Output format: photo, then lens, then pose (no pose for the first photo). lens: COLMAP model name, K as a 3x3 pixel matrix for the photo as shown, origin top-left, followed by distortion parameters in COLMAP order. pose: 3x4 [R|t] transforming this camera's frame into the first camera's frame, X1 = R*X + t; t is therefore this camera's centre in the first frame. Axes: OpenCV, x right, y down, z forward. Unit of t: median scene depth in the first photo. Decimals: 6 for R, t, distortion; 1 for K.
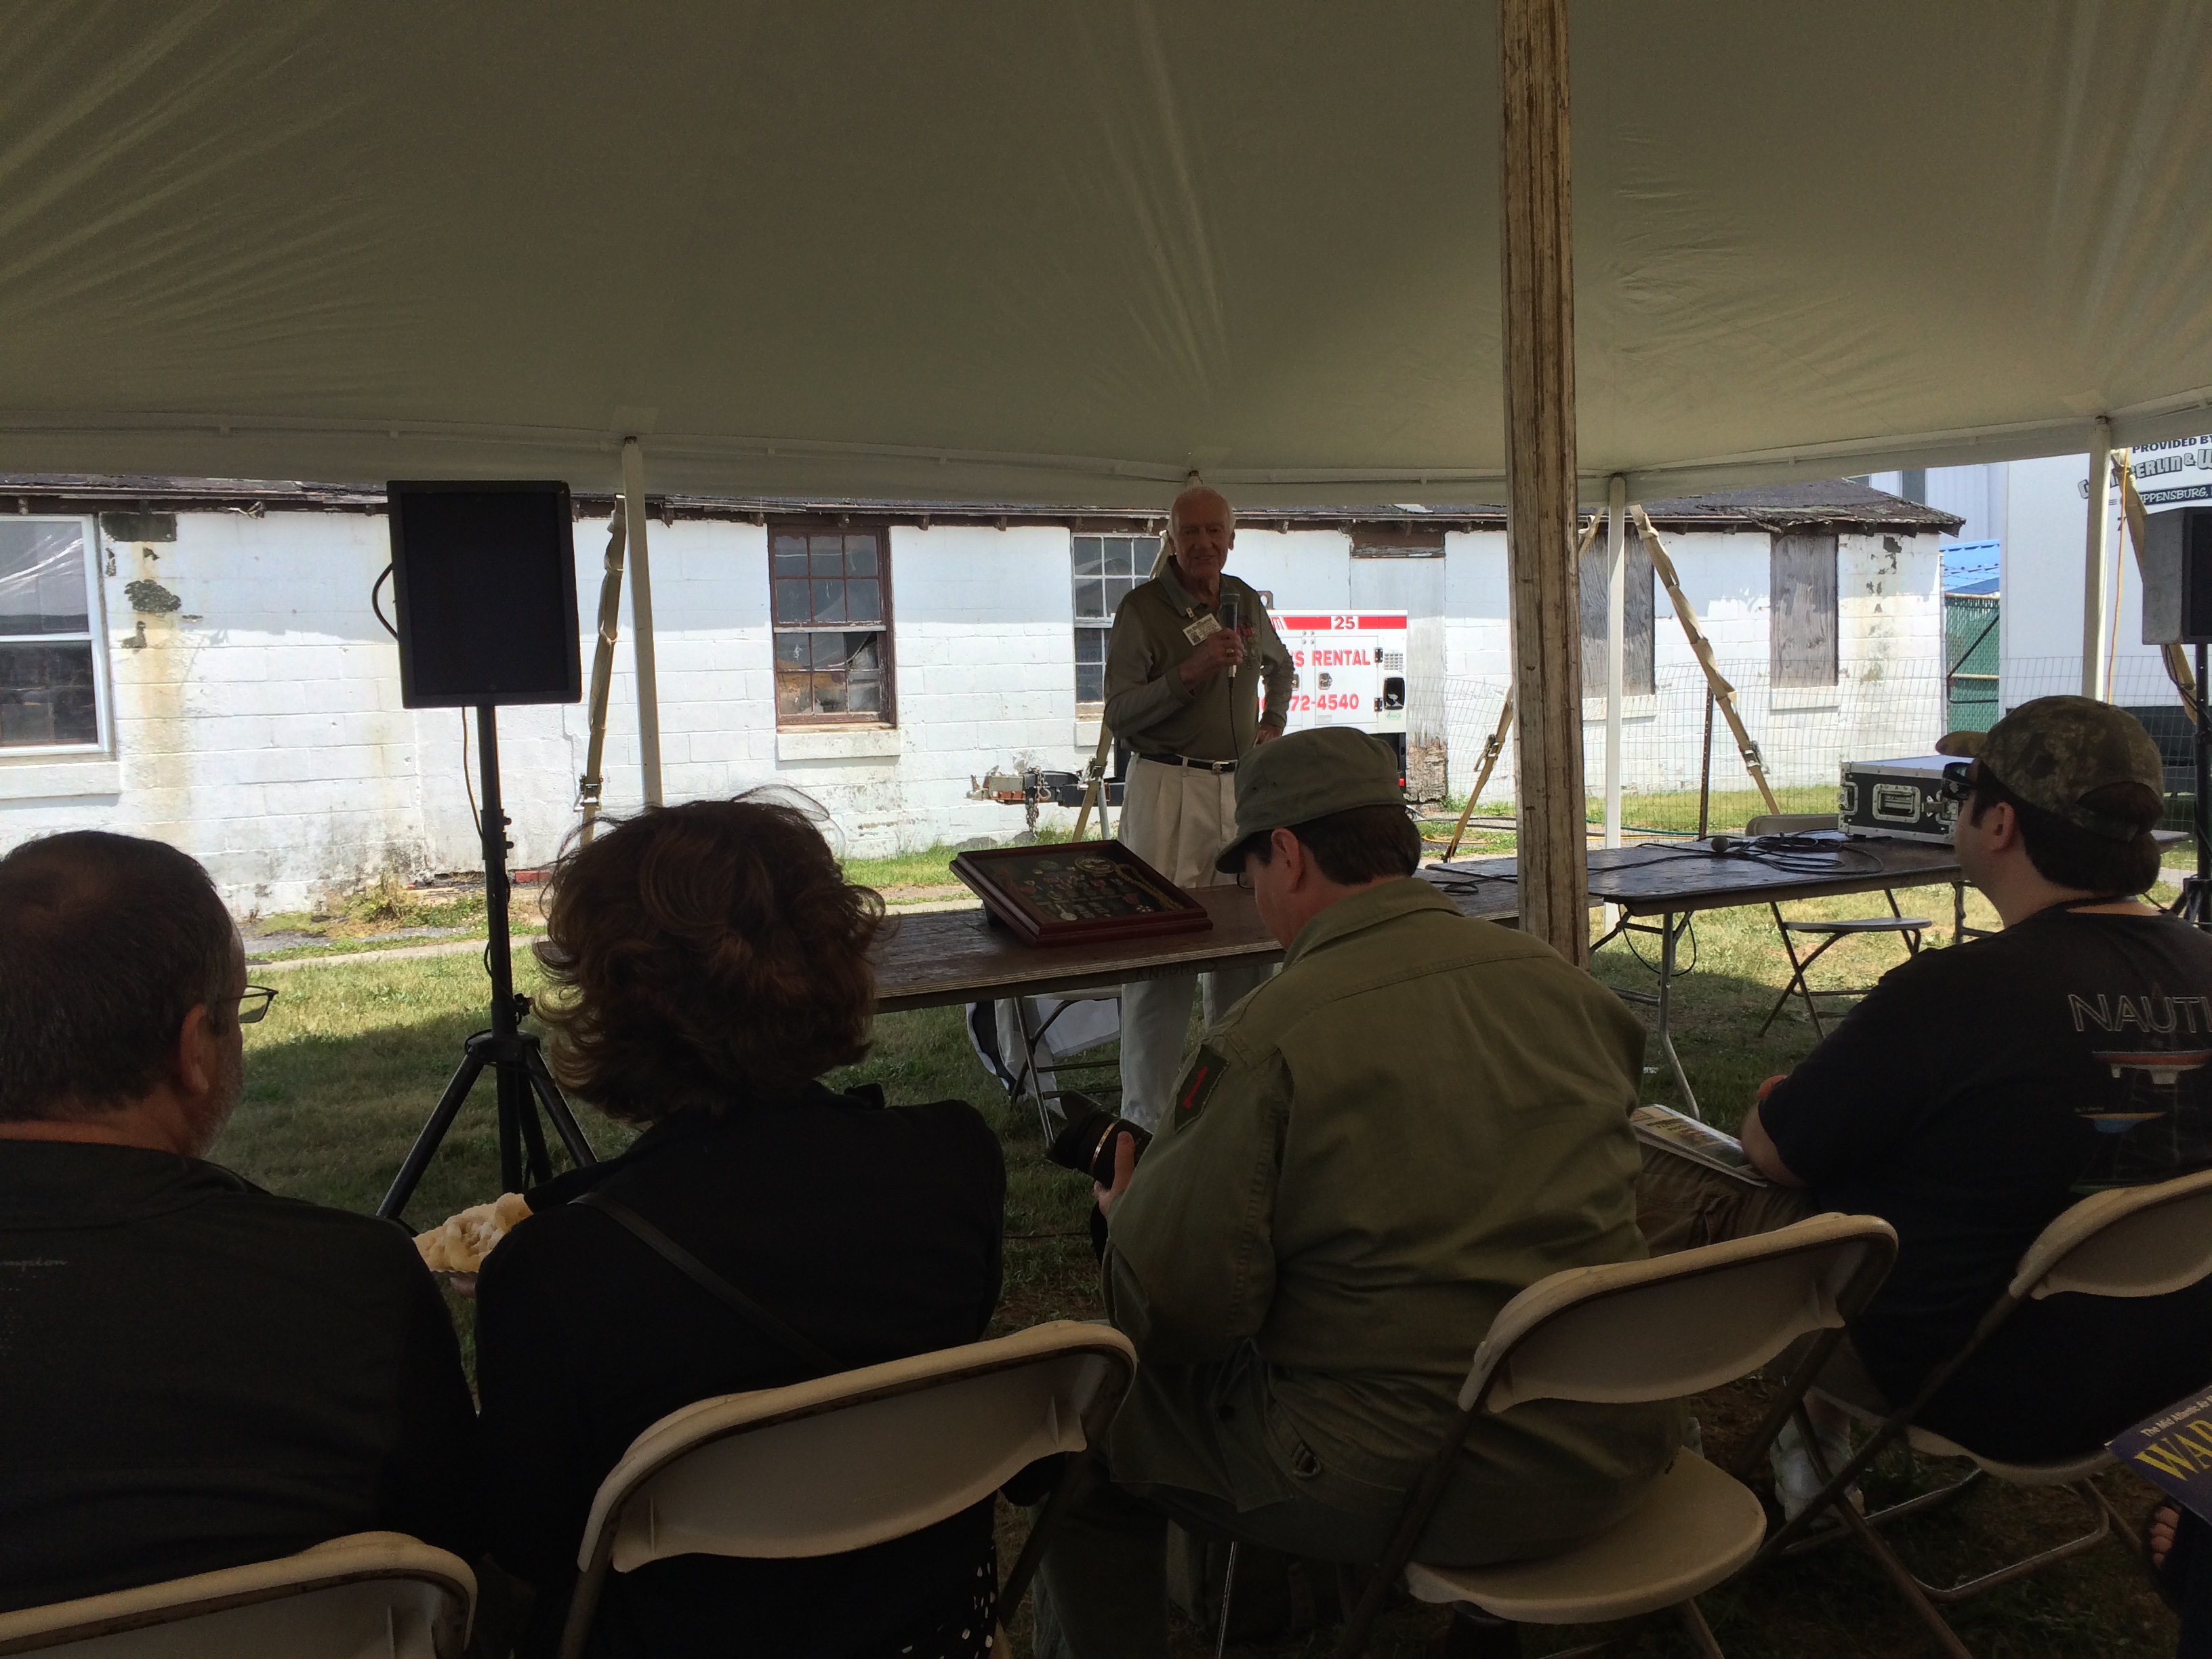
lens RADIAL K [[1854.8, 0, 1106.0], [0, 1854.8, 829.5], [0, 0, 1]] dist [0.084624, -0.124942]
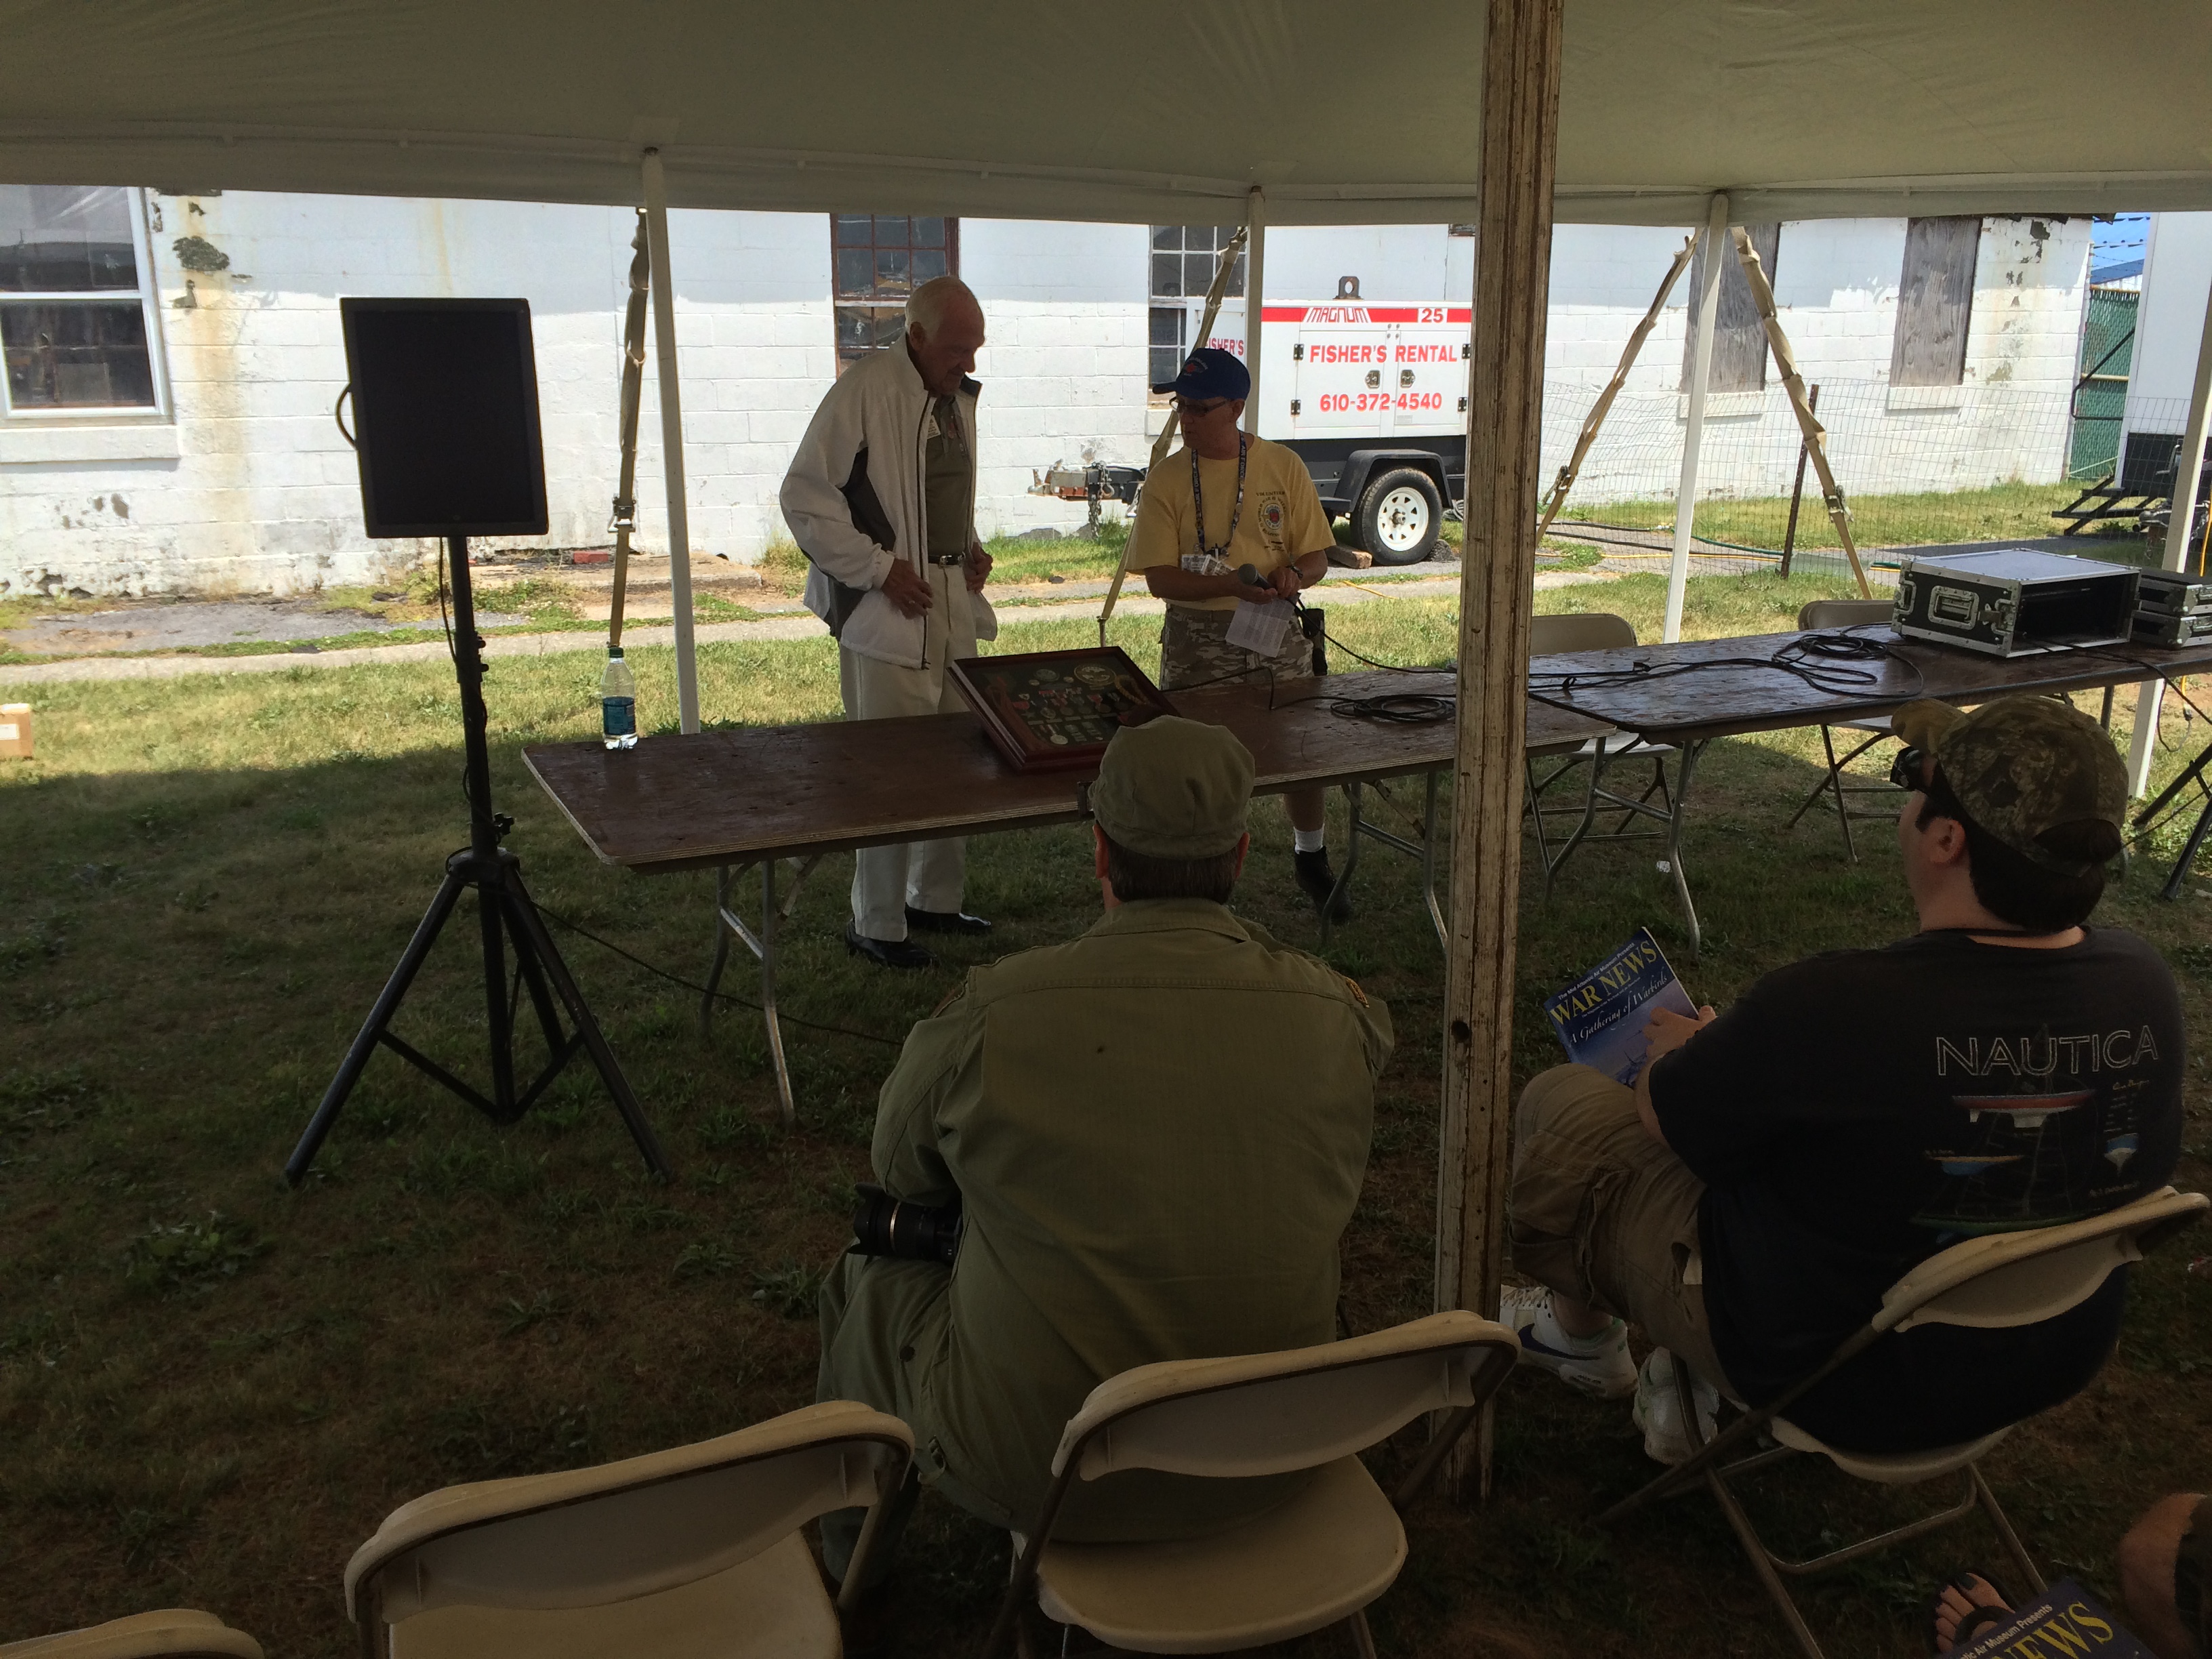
lens RADIAL K [[1858.6, 0, 1106.0], [0, 1858.6, 829.5], [0, 0, 1]] dist [0.093853, -0.148086]
pose [[0.998045, 0.045871, -0.042439, 0.017375], [-0.037082, 0.981344, 0.188648, -0.033001], [0.050301, -0.186705, 0.981127, 0.006955]]
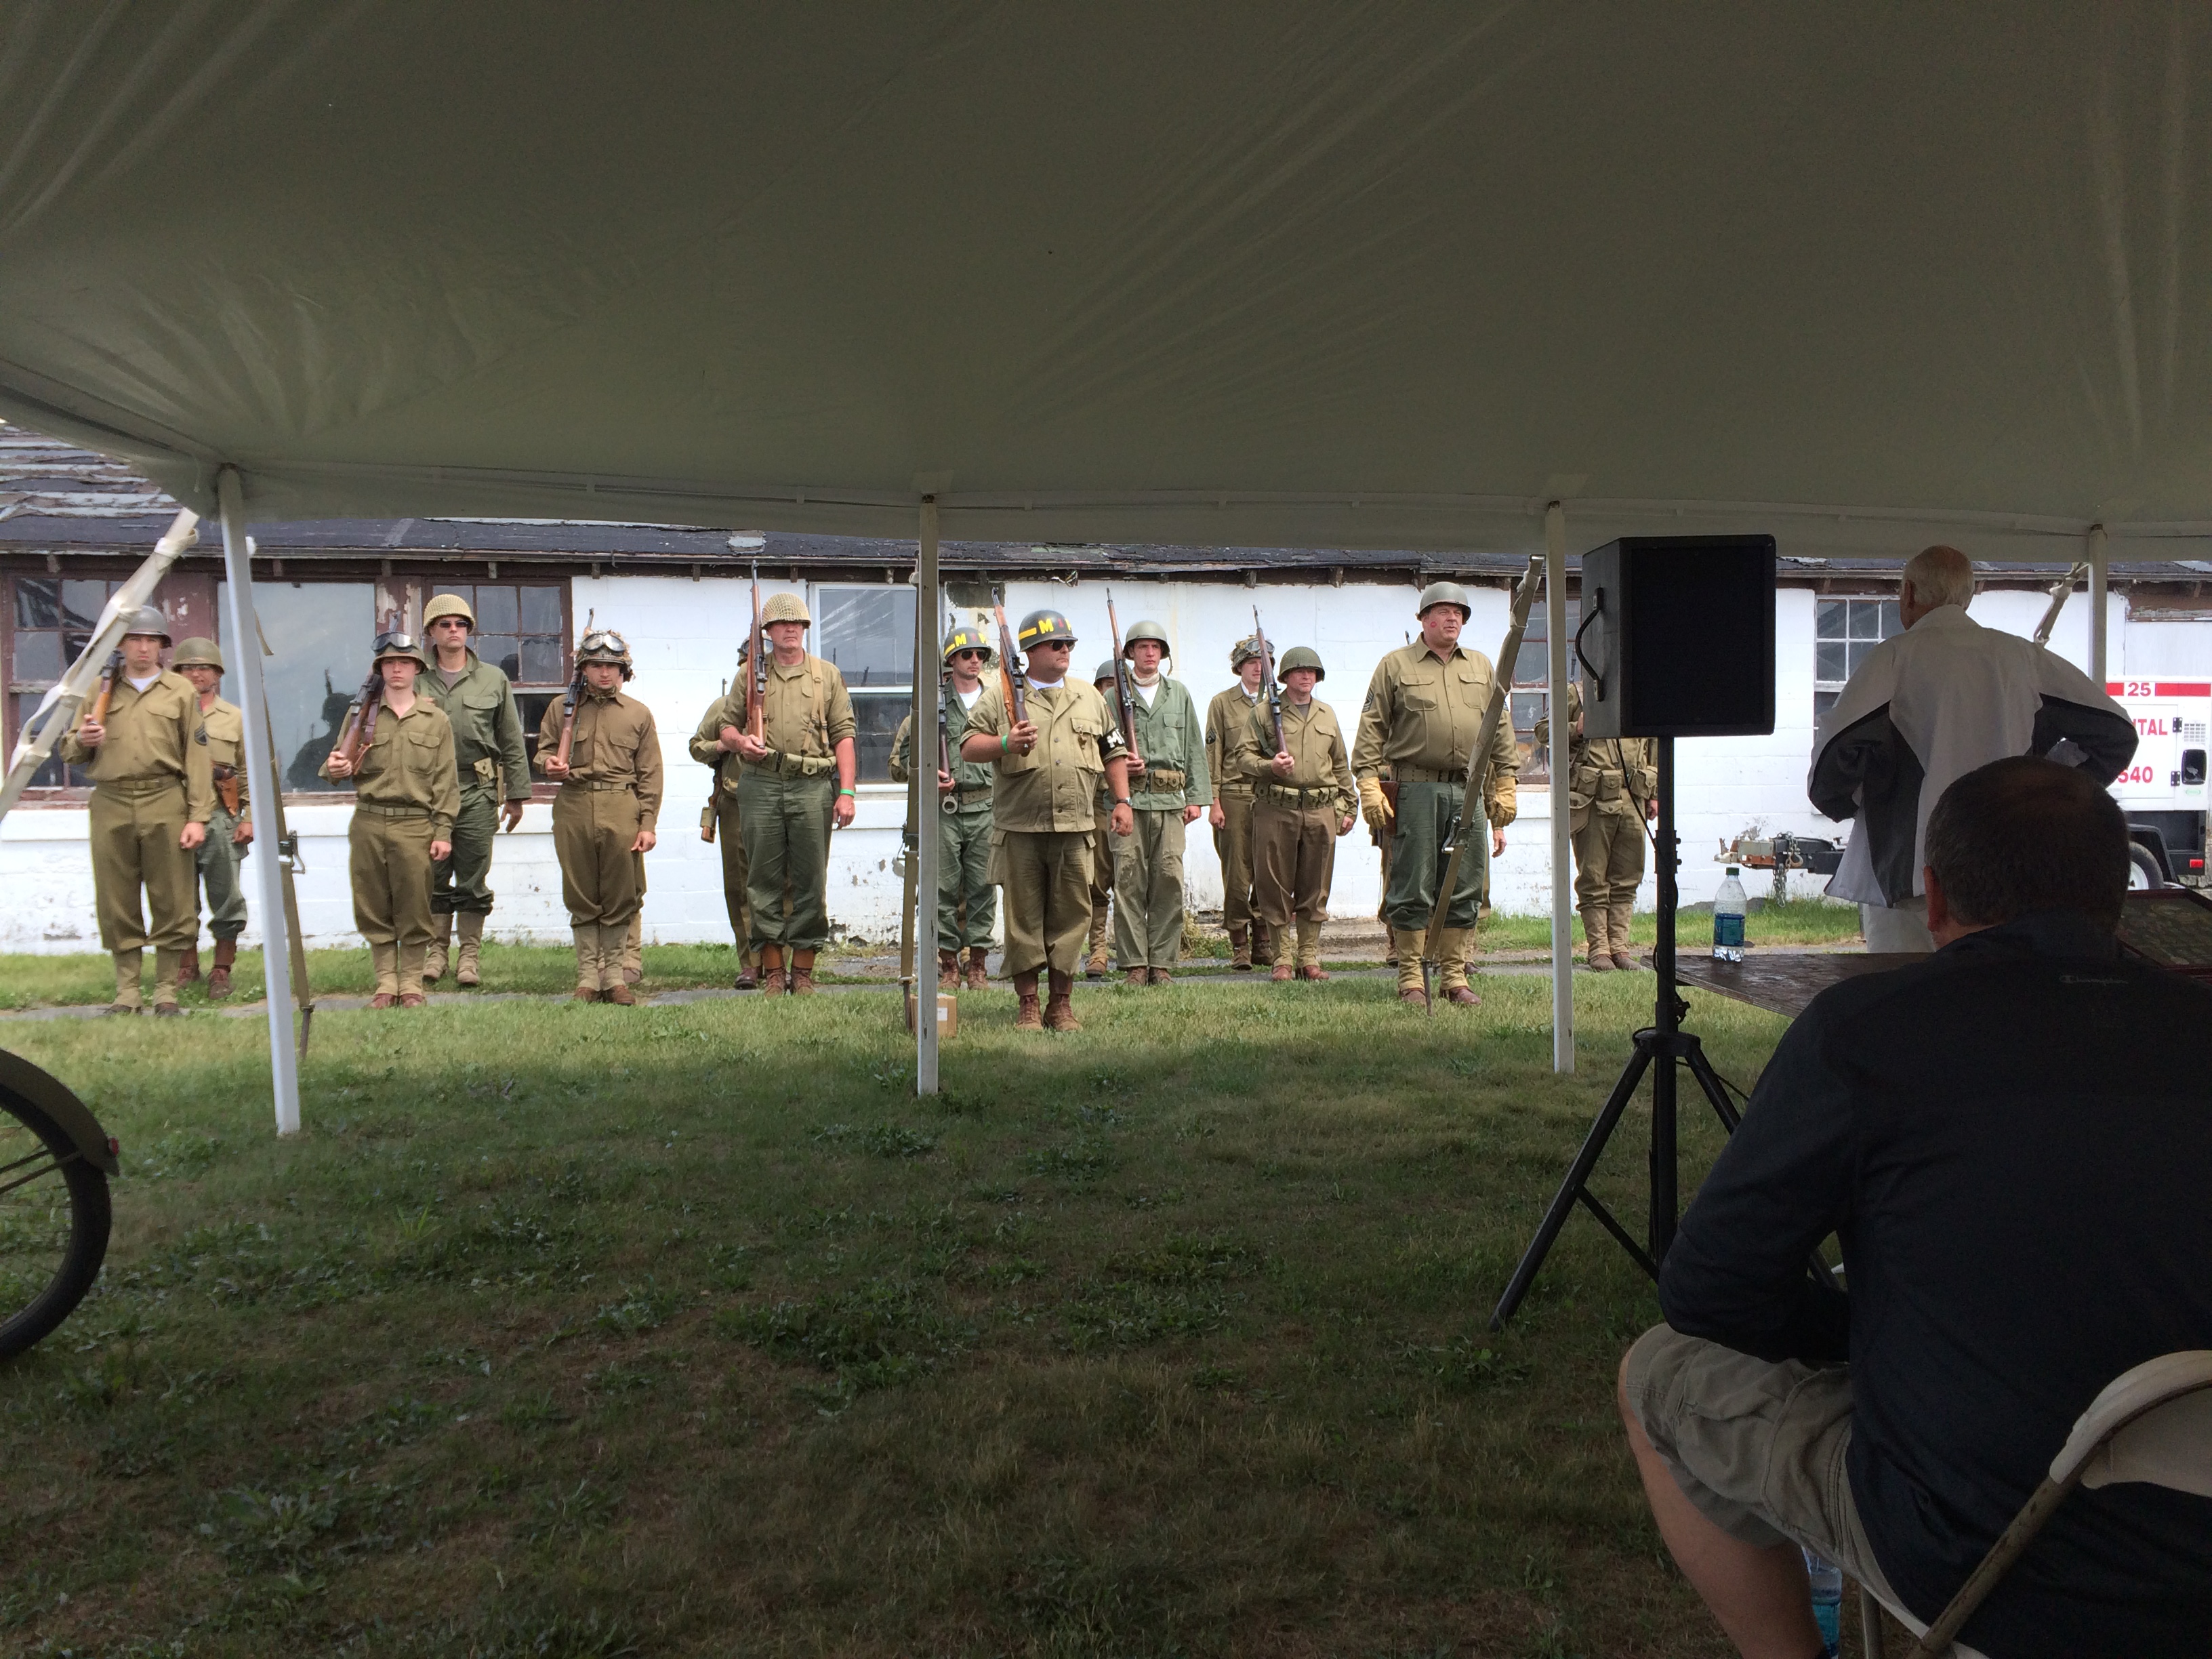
lens RADIAL K [[1861.2, 0, 1106.0], [0, 1861.2, 829.5], [0, 0, 1]] dist [0.008515, 0.012962]
pose [[0.953309, 0.034986, -0.299964, -0.095779], [-0.045891, 0.998514, -0.029386, 0.011401], [0.298491, 0.041780, 0.953498, -0.047865]]
